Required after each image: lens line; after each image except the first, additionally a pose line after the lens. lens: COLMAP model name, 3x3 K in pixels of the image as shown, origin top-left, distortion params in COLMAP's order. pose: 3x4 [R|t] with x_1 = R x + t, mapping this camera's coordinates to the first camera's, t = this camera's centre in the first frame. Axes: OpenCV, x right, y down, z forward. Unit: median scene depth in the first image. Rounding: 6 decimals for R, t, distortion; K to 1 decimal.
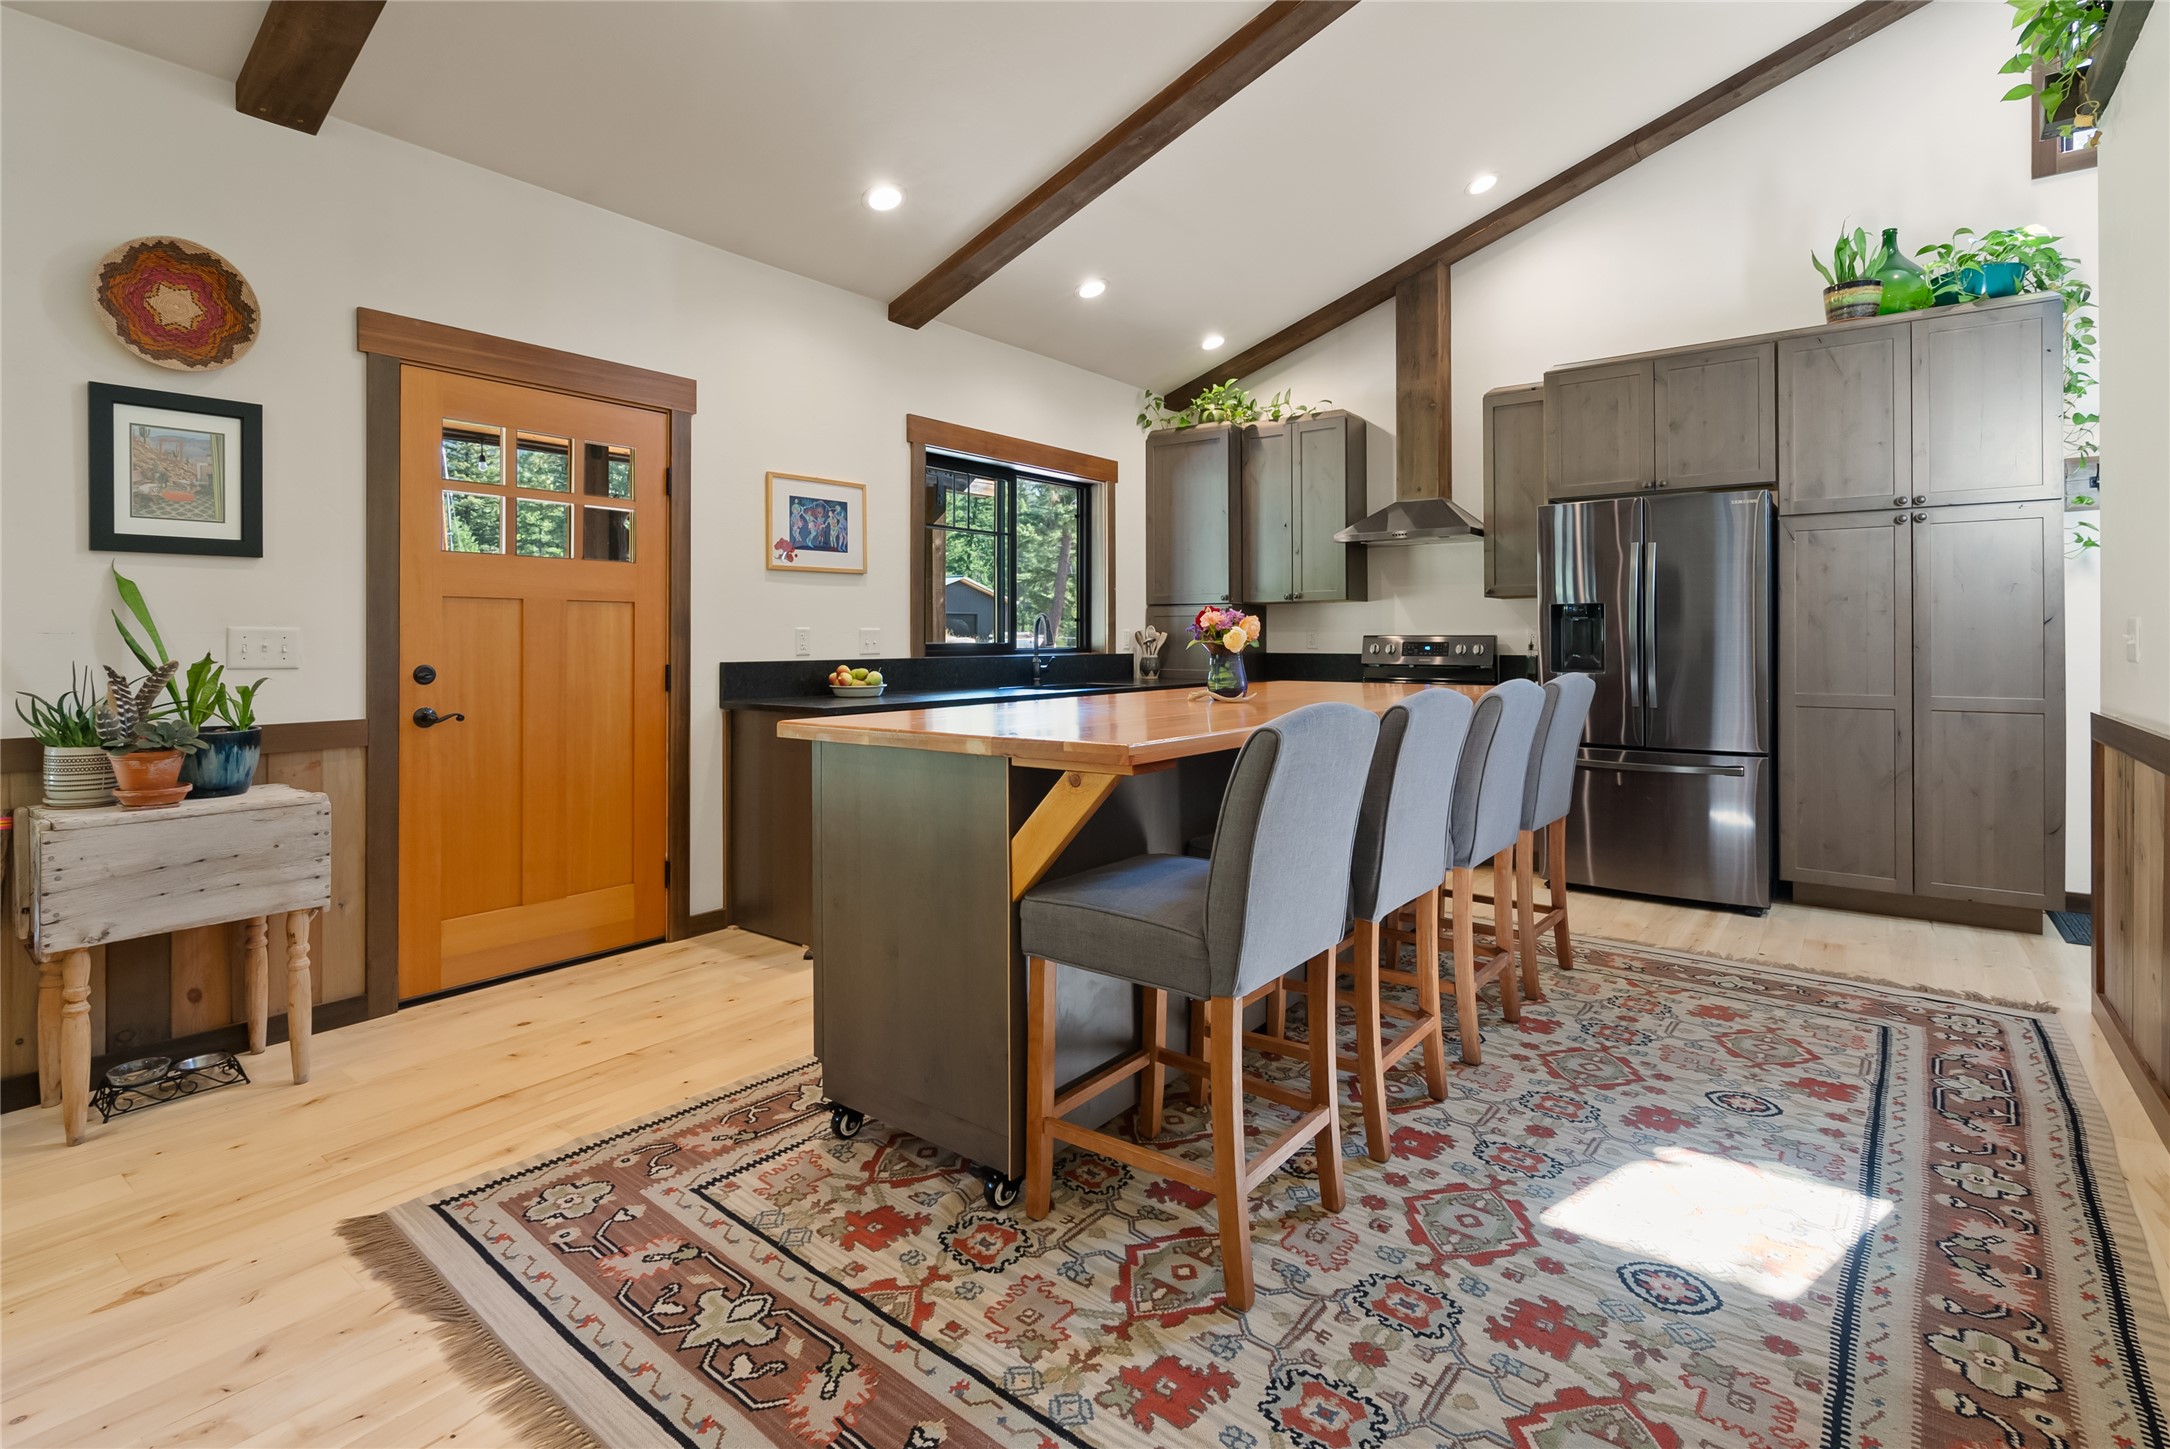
lens RADIAL K [[1024.8, 0, 1092.0], [0, 1024.8, 632.2], [0, 0, 1]] dist [-0.002705, 0.000362]
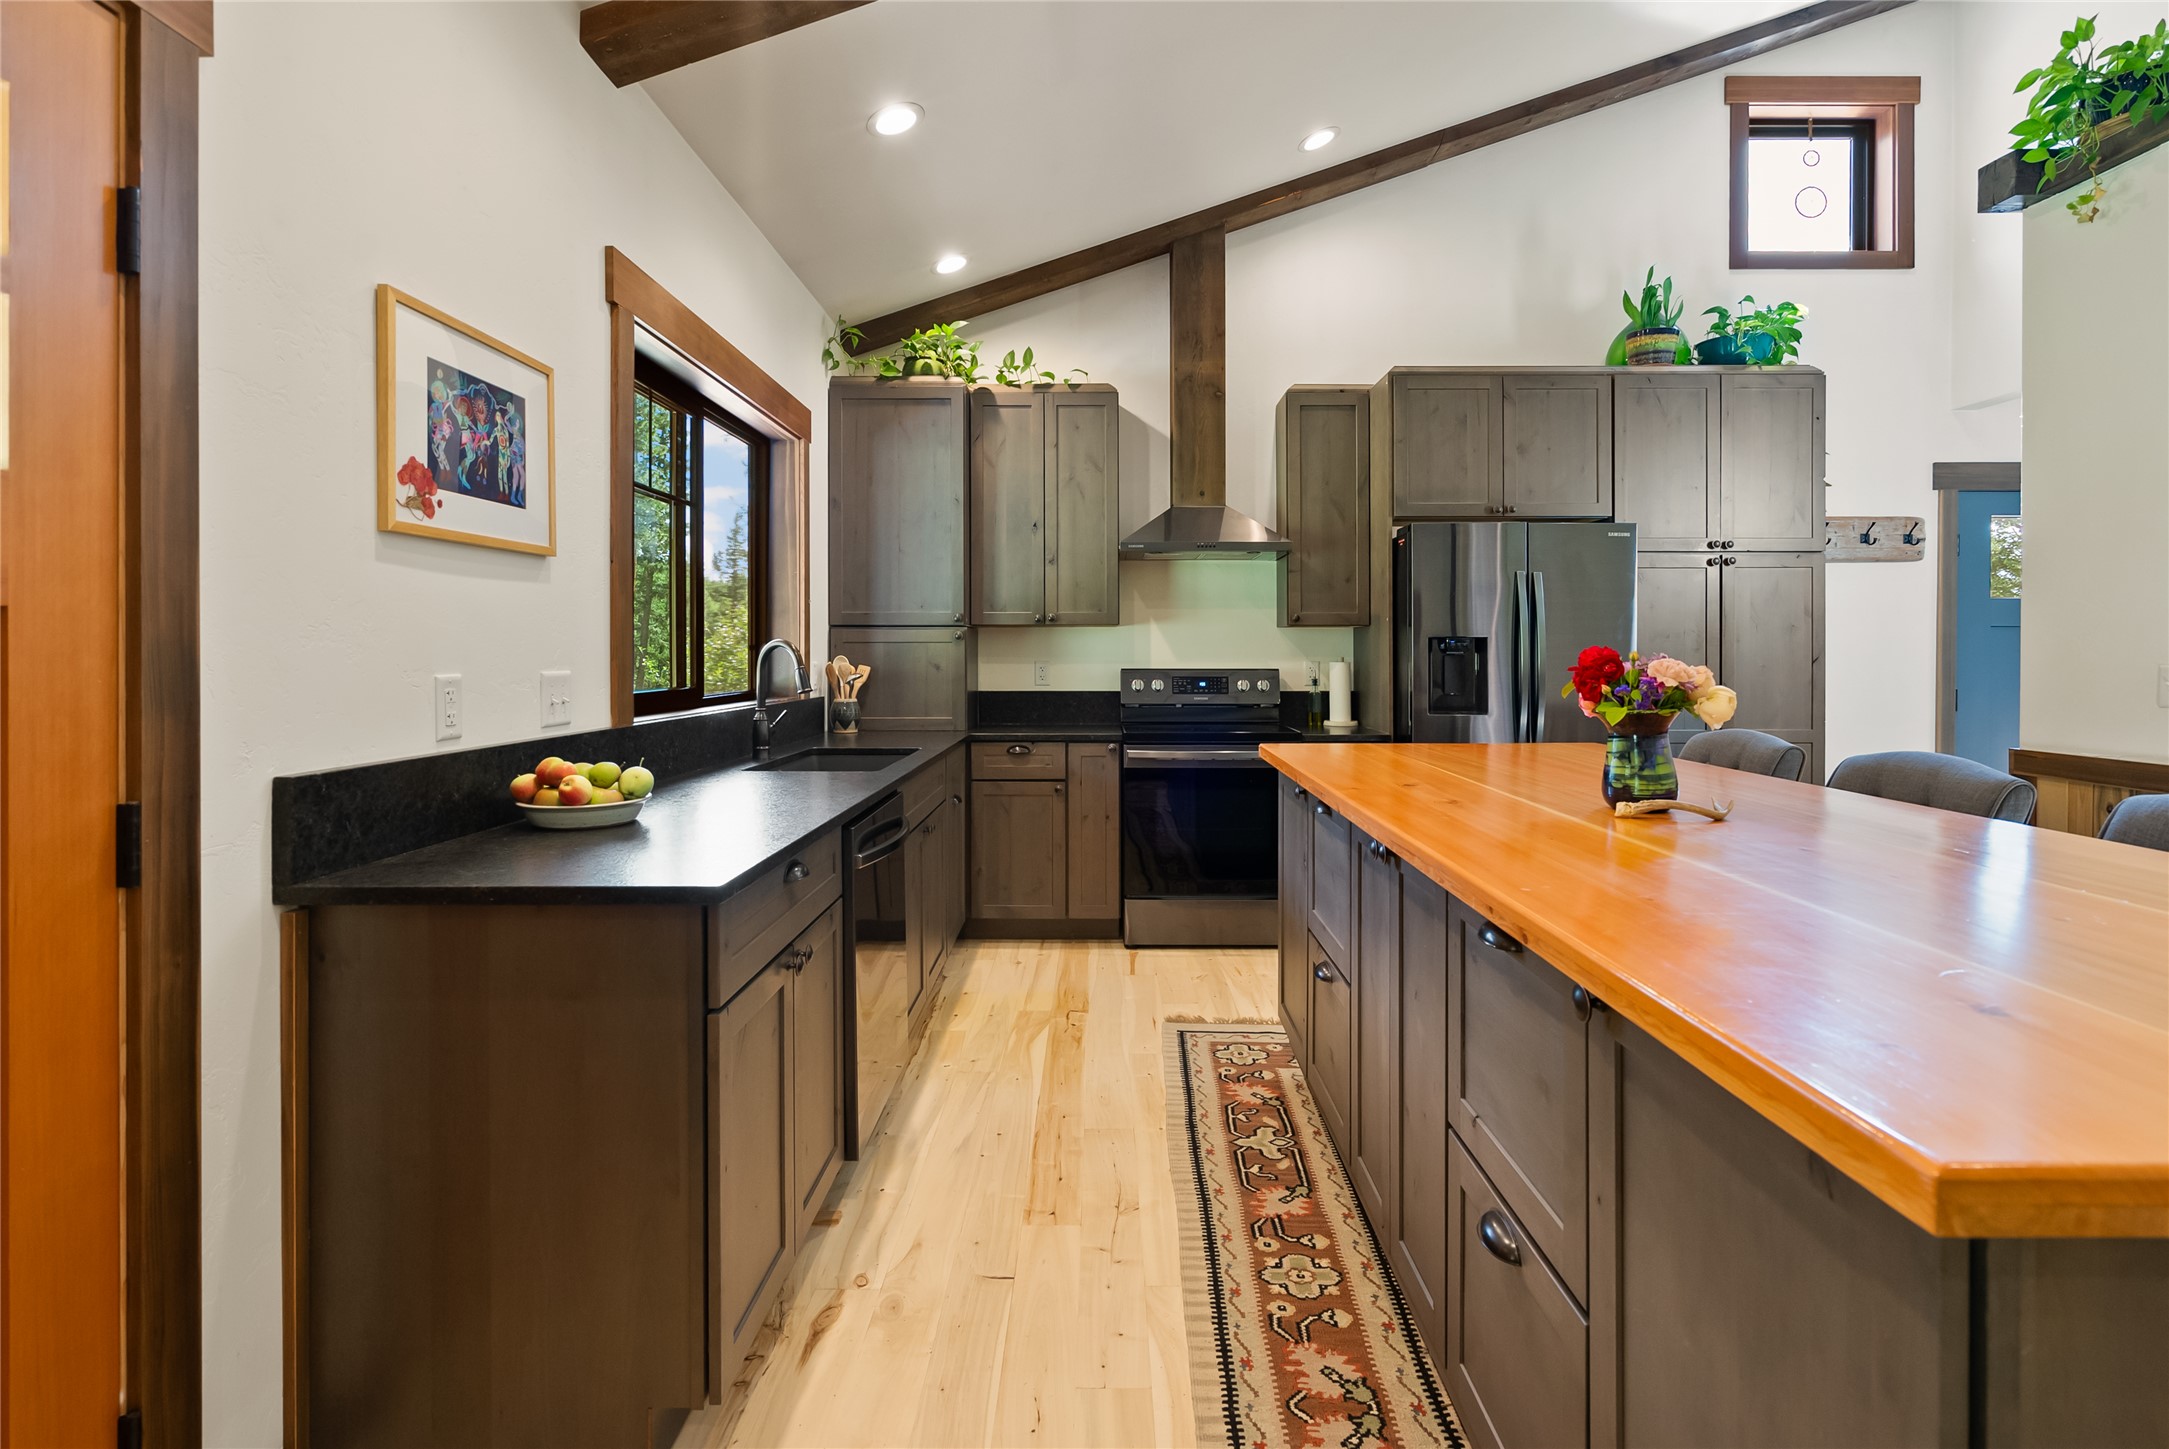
lens RADIAL K [[1018.1, 0, 1083.7], [0, 1018.1, 657.0], [0, 0, 1]] dist [-0.003791, -0.000168]
pose [[0.803387, -0.001143, 0.595456, -0.343362], [-0.003788, 0.999968, 0.007030, -0.016779], [-0.595445, -0.007903, 0.803357, 0.537445]]
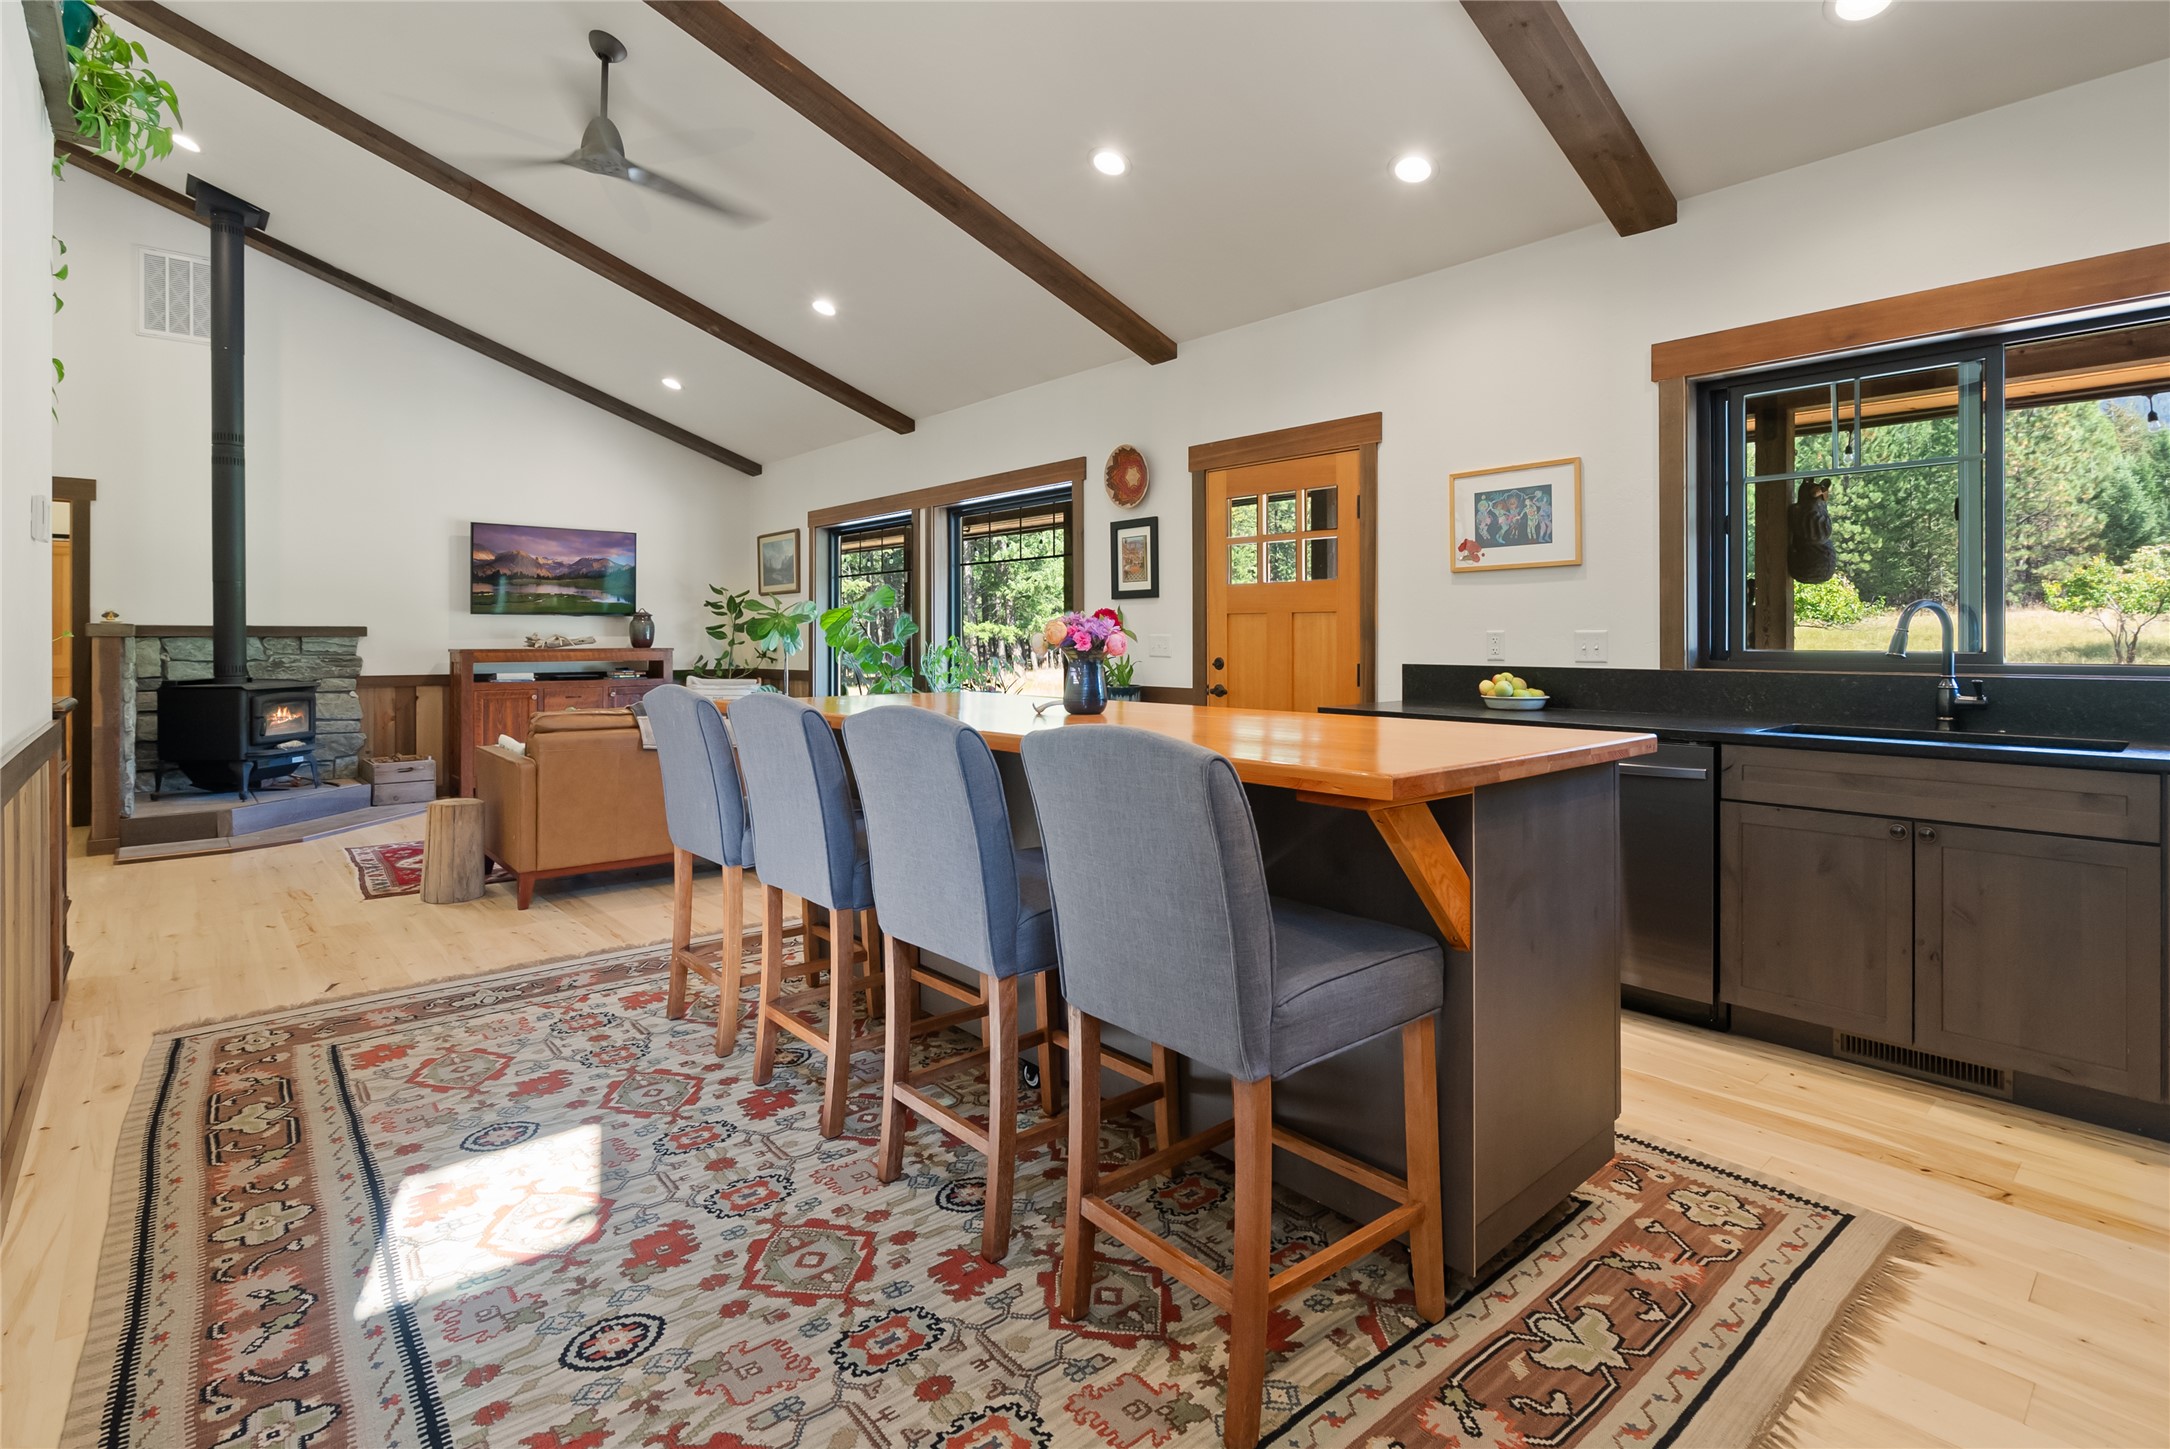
lens RADIAL K [[1024.8, 0, 1092.0], [0, 1024.8, 632.2], [0, 0, 1]] dist [-0.002705, 0.000362]
pose [[-0.179461, -0.003914, -0.983757, 0.746615], [0.003662, 0.999983, -0.004646, -0.000162], [0.983758, -0.004436, -0.179444, 0.860424]]
